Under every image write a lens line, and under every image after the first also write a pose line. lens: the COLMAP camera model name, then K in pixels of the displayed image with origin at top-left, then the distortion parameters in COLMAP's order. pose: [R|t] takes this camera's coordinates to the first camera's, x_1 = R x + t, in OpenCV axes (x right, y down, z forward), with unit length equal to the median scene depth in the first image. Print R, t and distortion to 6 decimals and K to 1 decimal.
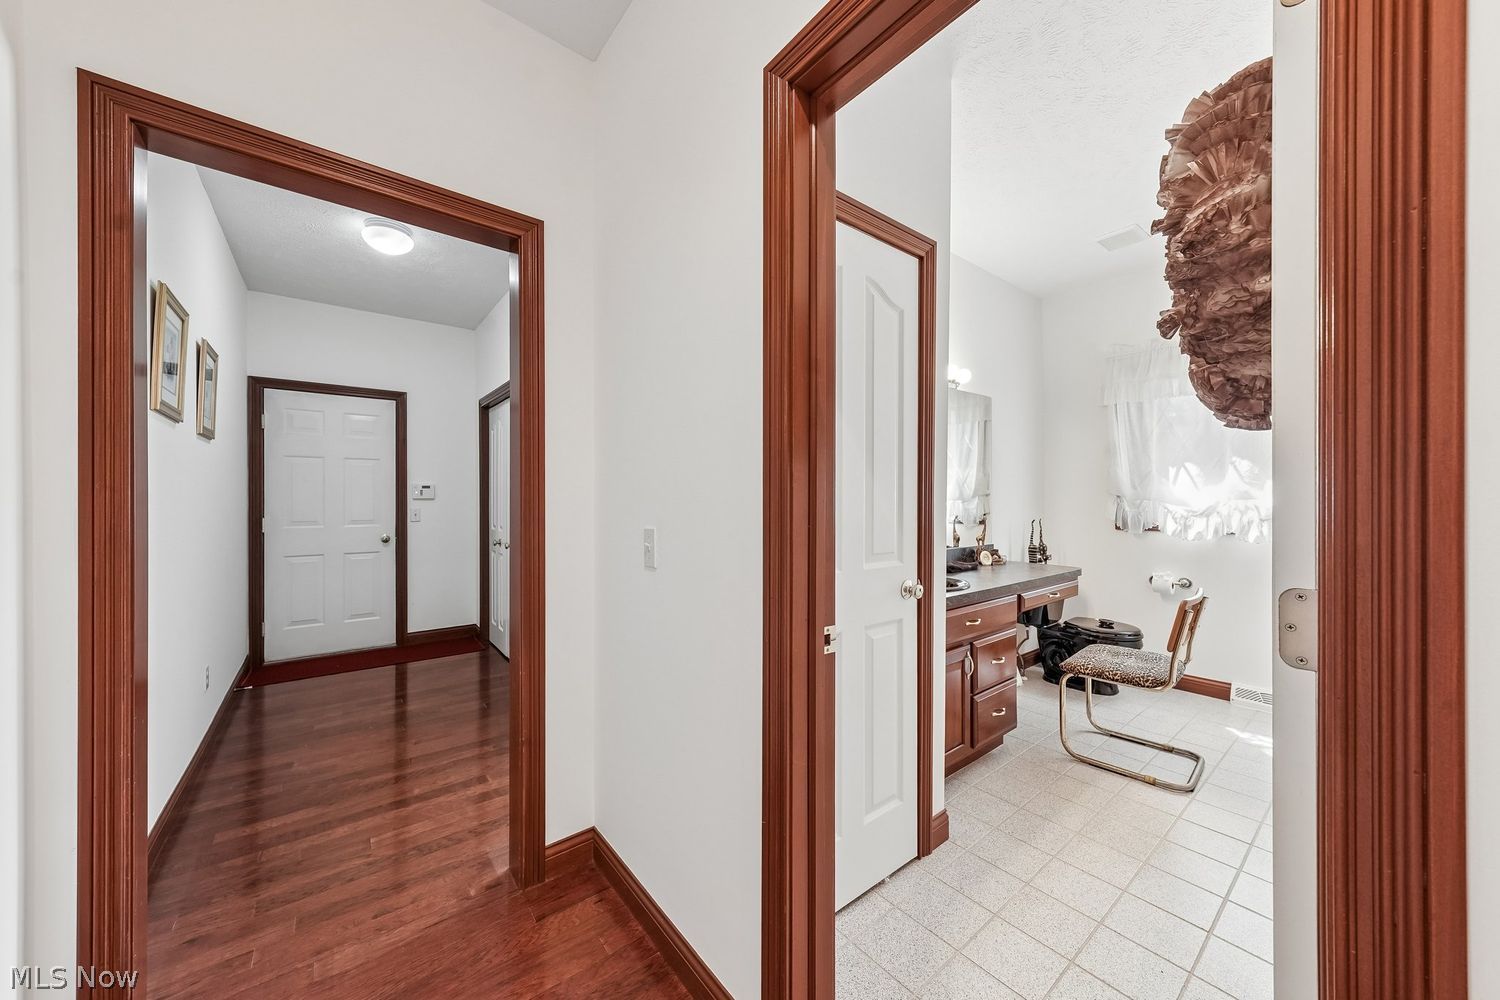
lens RADIAL K [[524.5, 0, 744.7], [0, 524.5, 499.0], [0, 0, 1]] dist [0.000859, 0.000171]
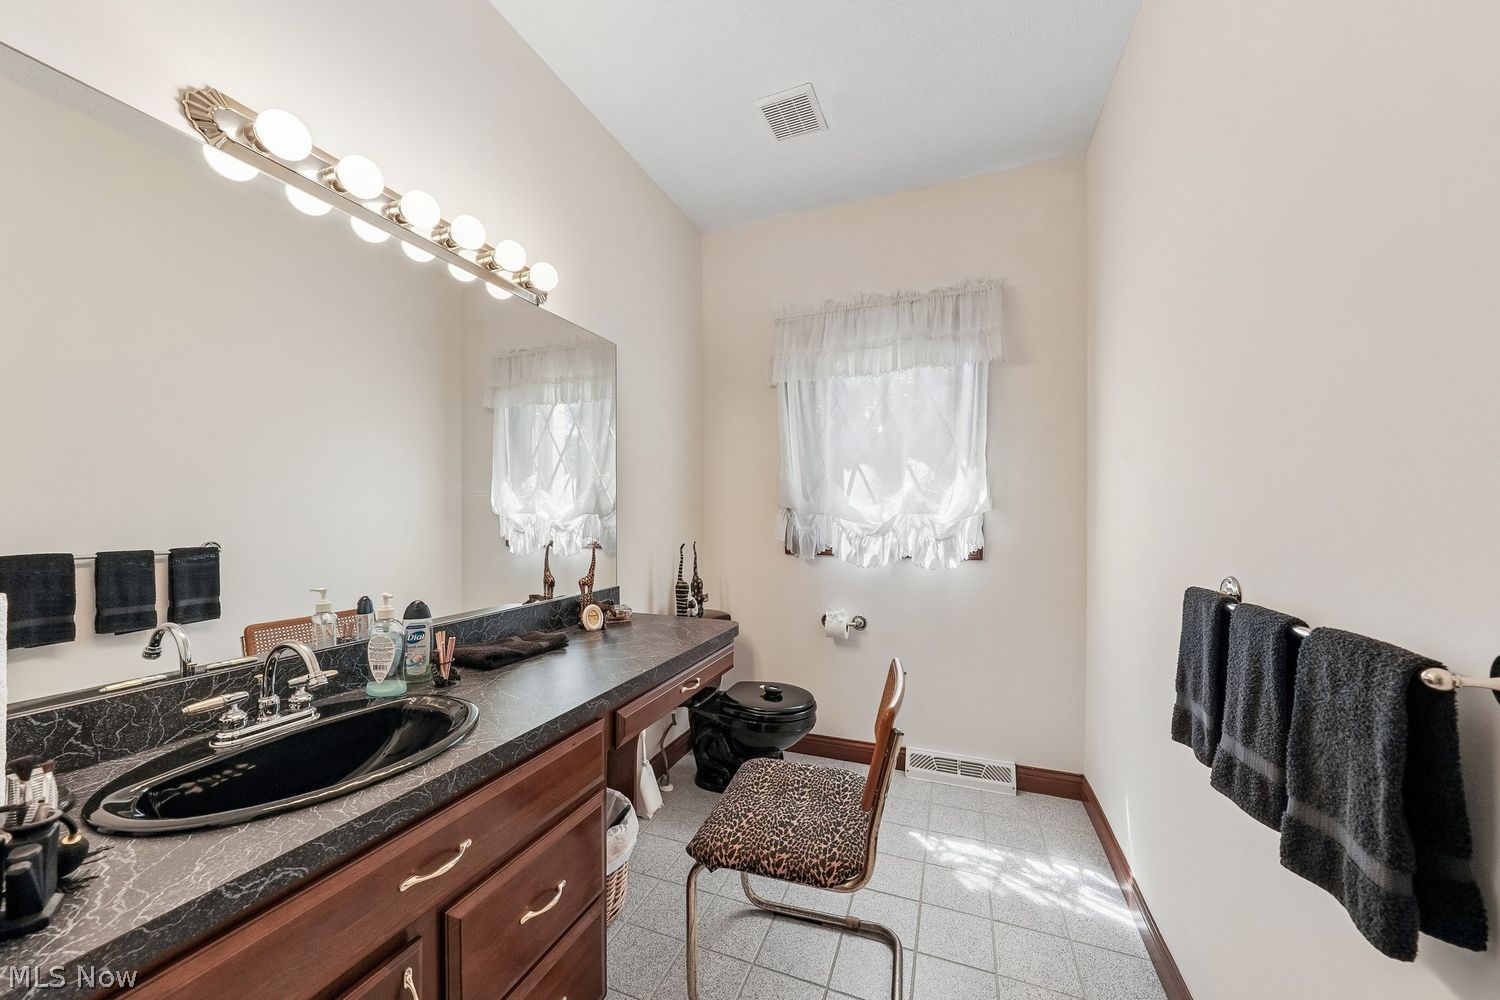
lens RADIAL K [[525.8, 0, 740.7], [0, 525.8, 514.7], [0, 0, 1]] dist [0.001014, 0.000191]
pose [[0.866754, 0.002007, 0.498732, 0.322422], [-0.003176, 0.999994, 0.001495, 0.002131], [-0.498726, -0.002880, 0.866755, 0.444258]]
